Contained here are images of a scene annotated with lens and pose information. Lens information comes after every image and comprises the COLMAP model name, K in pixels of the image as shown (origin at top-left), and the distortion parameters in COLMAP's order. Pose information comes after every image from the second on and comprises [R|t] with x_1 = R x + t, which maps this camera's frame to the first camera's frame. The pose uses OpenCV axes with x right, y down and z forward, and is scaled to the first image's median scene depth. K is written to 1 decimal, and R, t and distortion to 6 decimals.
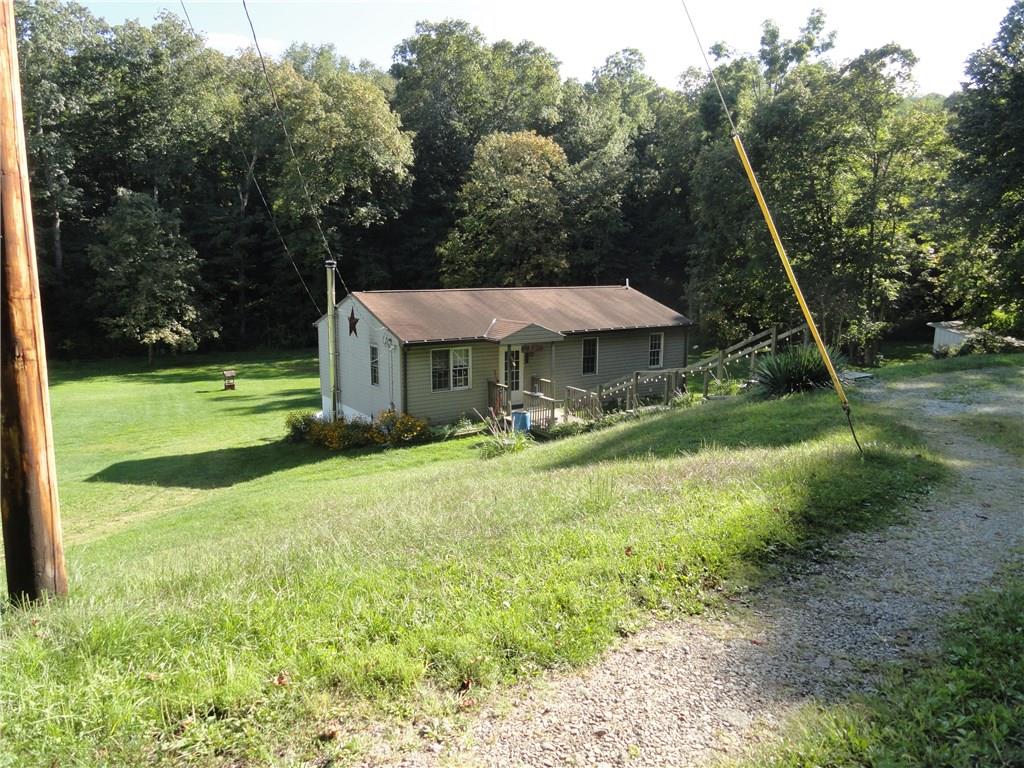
lens RADIAL K [[712.4, 0, 508.3], [0, 712.4, 386.9], [0, 0, 1]] dist [0.006722, -0.006678]
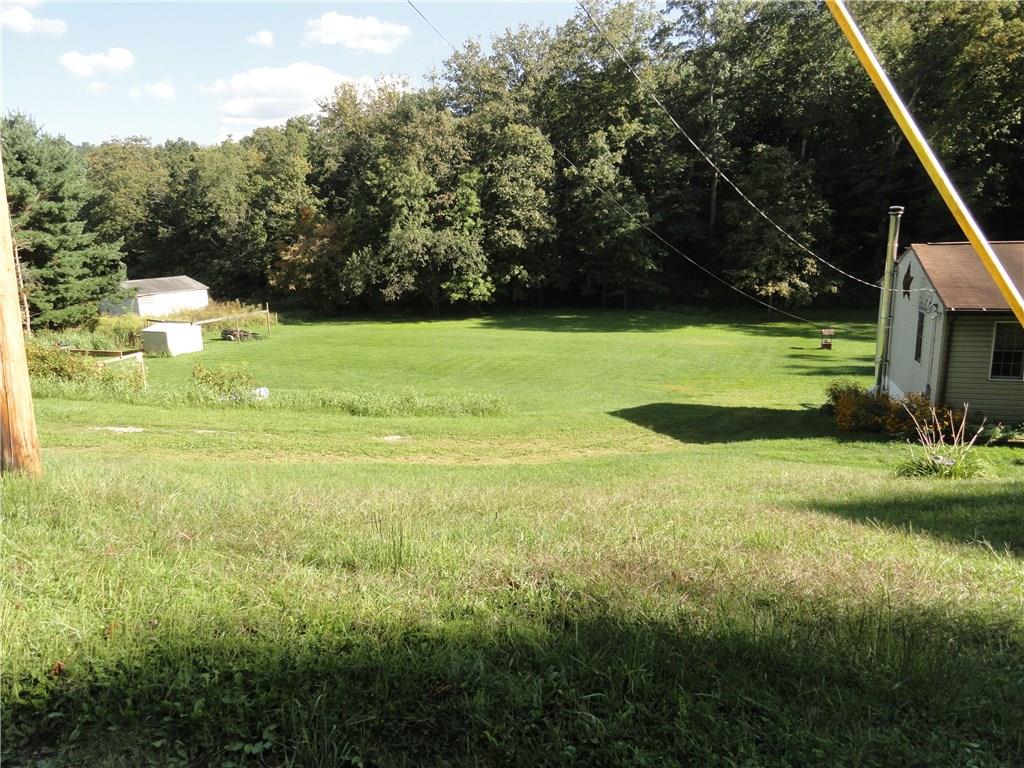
lens RADIAL K [[712.4, 0, 509.8], [0, 712.4, 382.6], [0, 0, 1]] dist [0.006722, -0.006678]
pose [[0.639617, 0.143295, -0.755219, 0.093467], [-0.099563, 0.989639, 0.103451, -0.010836], [0.762218, 0.009023, 0.647257, 0.089563]]
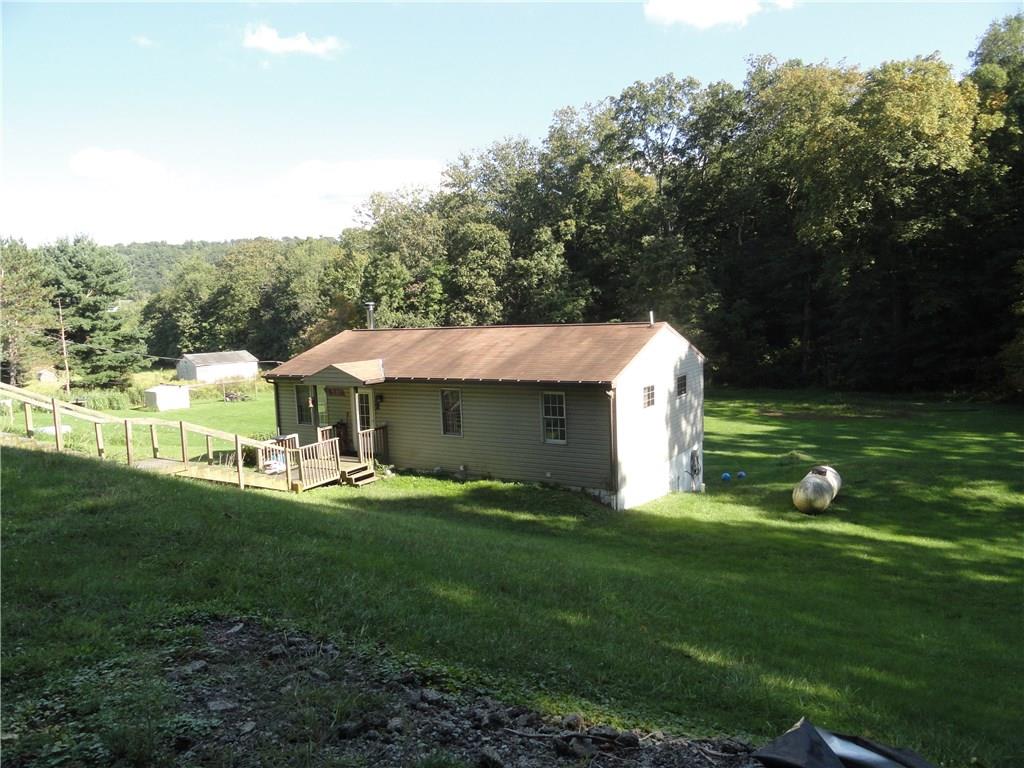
lens RADIAL K [[712.4, 0, 515.3], [0, 712.4, 379.9], [0, 0, 1]] dist [0.006722, -0.006678]
pose [[0.414563, 0.069413, -0.907369, 0.676760], [-0.116860, 0.992892, 0.022564, -0.084792], [0.902486, 0.096681, 0.419728, 0.576990]]
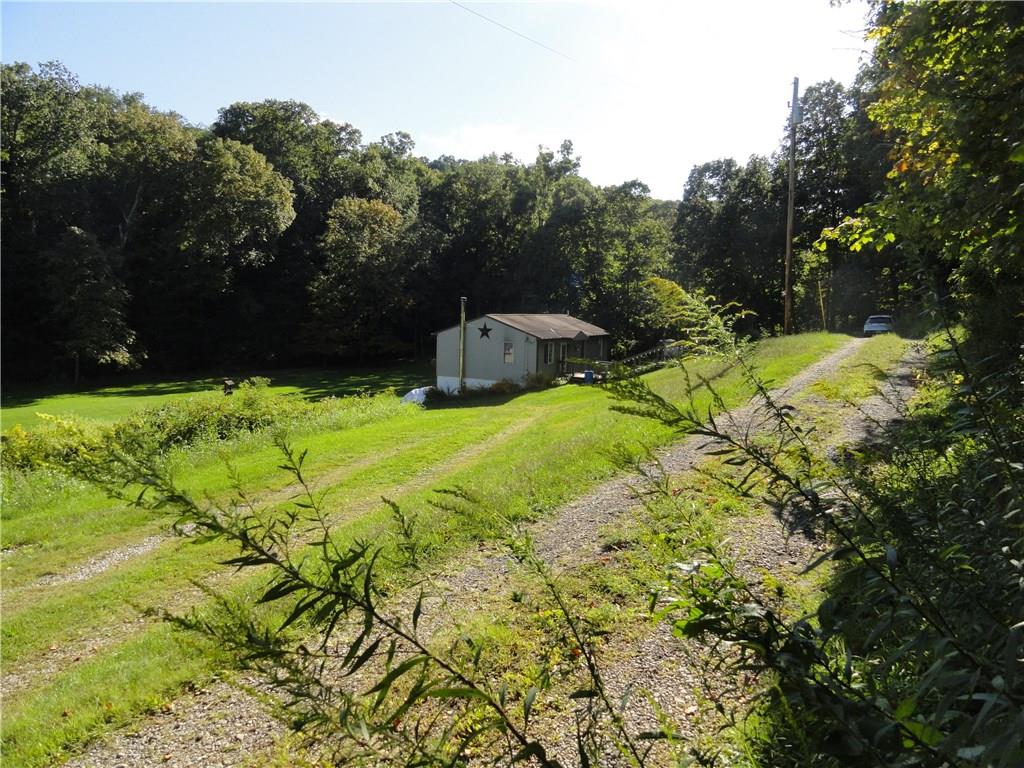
lens RADIAL K [[712.4, 0, 507.9], [0, 712.4, 390.9], [0, 0, 1]] dist [0.006722, -0.006678]
pose [[0.882524, -0.038492, 0.468689, -0.481633], [0.061619, 0.997517, -0.034104, 0.060764], [-0.466213, 0.058978, 0.882705, -0.300834]]
